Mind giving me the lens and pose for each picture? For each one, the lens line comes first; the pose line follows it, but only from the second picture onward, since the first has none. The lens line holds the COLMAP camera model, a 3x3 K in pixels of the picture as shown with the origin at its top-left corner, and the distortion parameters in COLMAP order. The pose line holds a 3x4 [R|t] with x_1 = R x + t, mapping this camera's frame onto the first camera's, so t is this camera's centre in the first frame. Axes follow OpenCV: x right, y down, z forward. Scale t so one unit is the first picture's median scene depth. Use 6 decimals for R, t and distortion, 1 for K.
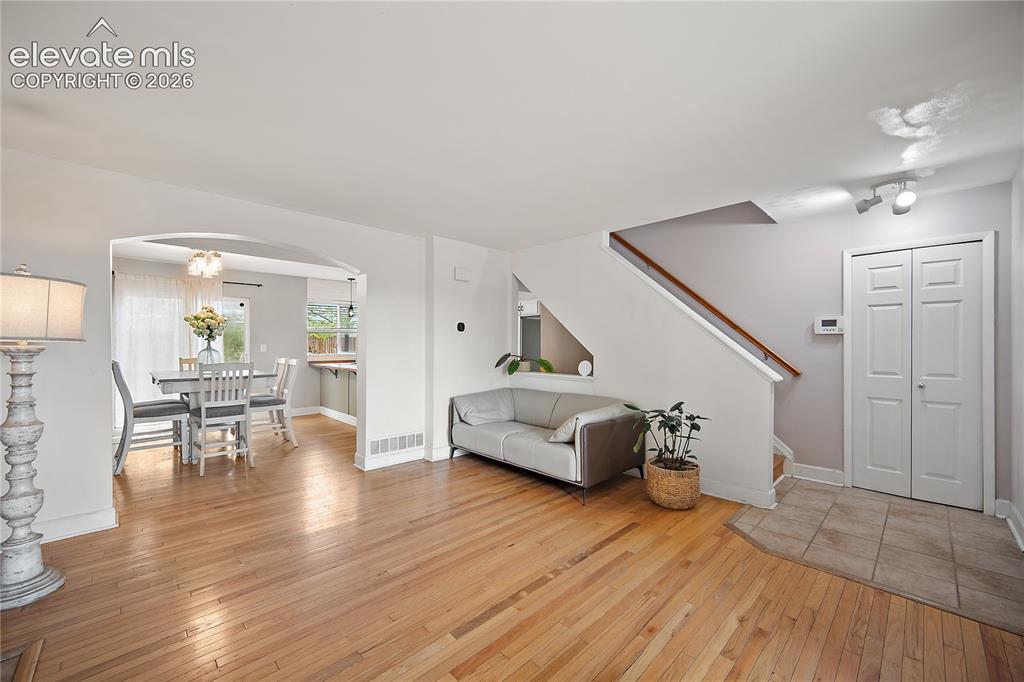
lens RADIAL K [[403.3, 0, 507.2], [0, 403.3, 338.8], [0, 0, 1]] dist [0.000310, 0.000072]
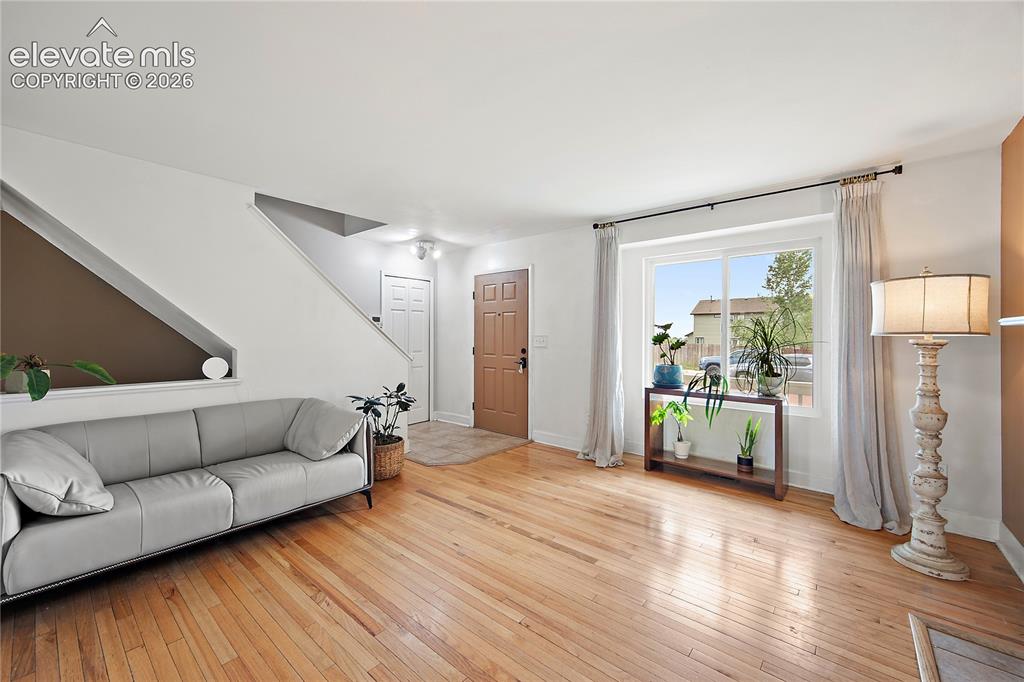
lens RADIAL K [[397.8, 0, 511.5], [0, 397.8, 346.5], [0, 0, 1]] dist [0.000429, 0.000286]
pose [[-0.101728, -0.028739, 0.994397, -0.836571], [-0.020042, 0.999439, 0.026834, 0.012140], [-0.994610, -0.017200, -0.102247, 0.874493]]
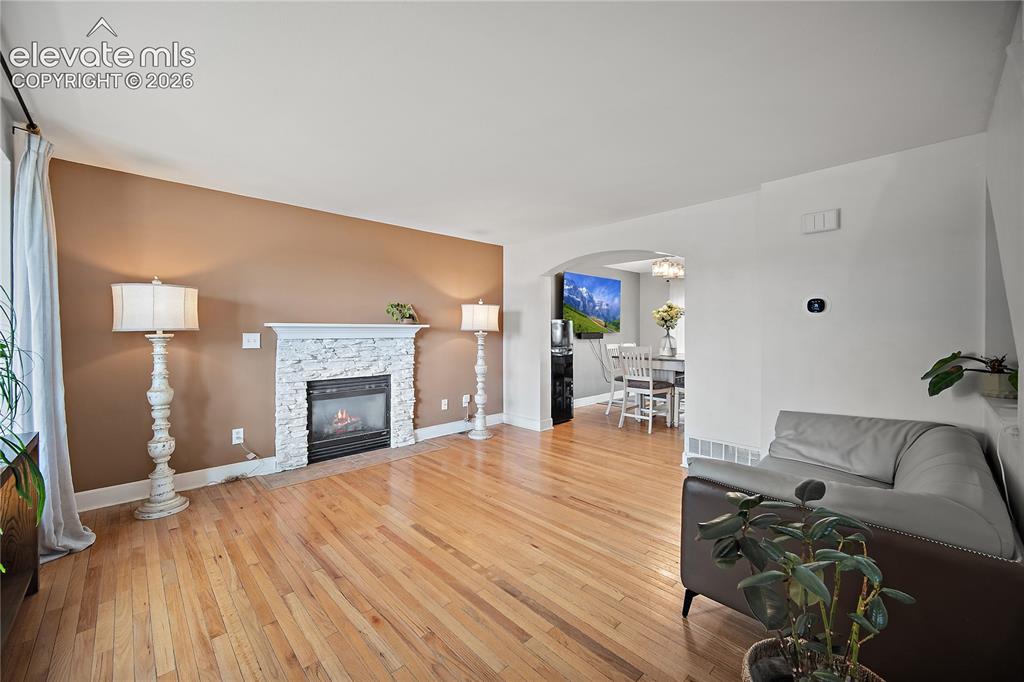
lens RADIAL K [[403.3, 0, 507.2], [0, 403.3, 338.8], [0, 0, 1]] dist [0.000310, 0.000072]
pose [[-0.007142, 0.018016, -0.999812, 0.851993], [0.012622, 0.999760, 0.017925, 0.008195], [0.999895, -0.012491, -0.007368, 0.853030]]
